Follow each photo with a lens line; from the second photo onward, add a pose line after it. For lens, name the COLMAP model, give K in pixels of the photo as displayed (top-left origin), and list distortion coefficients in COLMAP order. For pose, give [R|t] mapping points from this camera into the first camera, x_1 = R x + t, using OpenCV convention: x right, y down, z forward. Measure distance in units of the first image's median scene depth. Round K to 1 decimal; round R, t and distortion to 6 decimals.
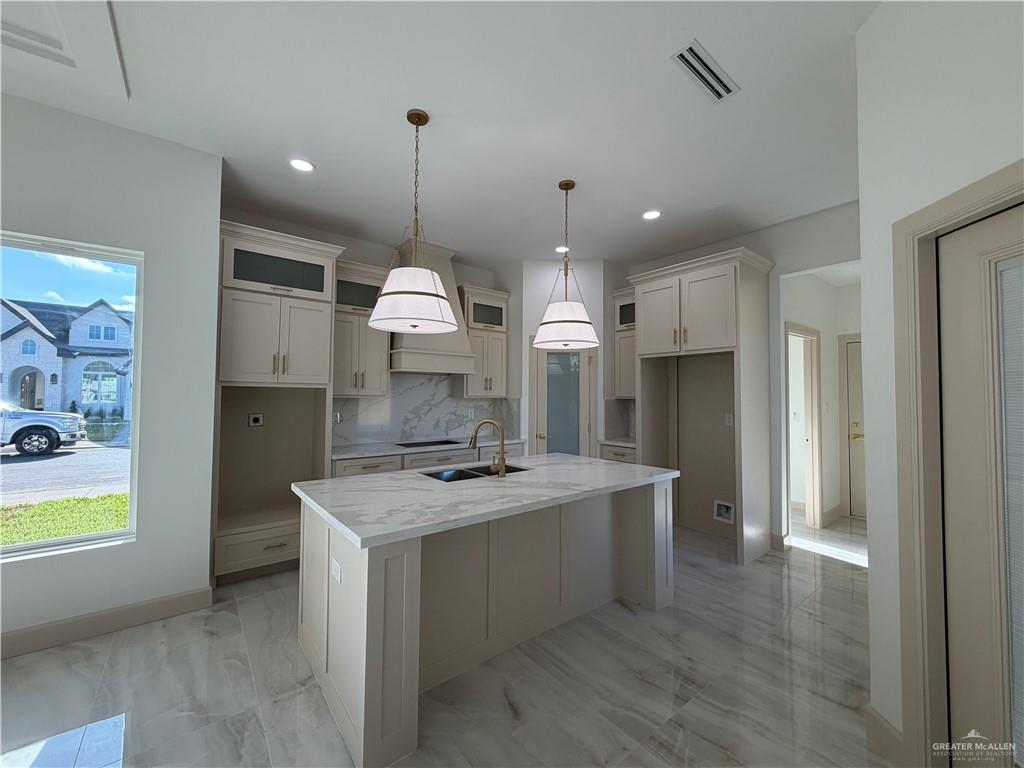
lens RADIAL K [[407.5, 0, 508.8], [0, 407.5, 385.0], [0, 0, 1]] dist [0.000537, -0.000580]
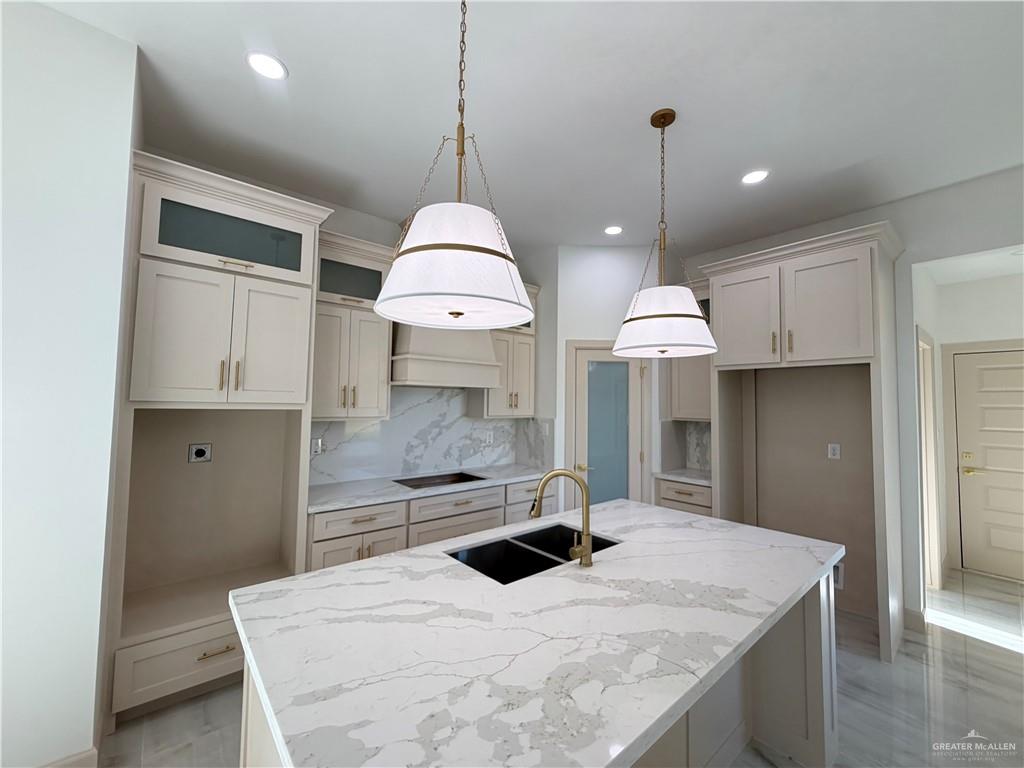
lens RADIAL K [[407.5, 0, 508.8], [0, 407.5, 385.0], [0, 0, 1]] dist [0.000537, -0.000580]
pose [[0.999452, 0.009890, 0.031600, -0.105535], [-0.009320, 0.999792, -0.018152, -0.022455], [-0.031773, 0.017848, 0.999336, 0.263319]]
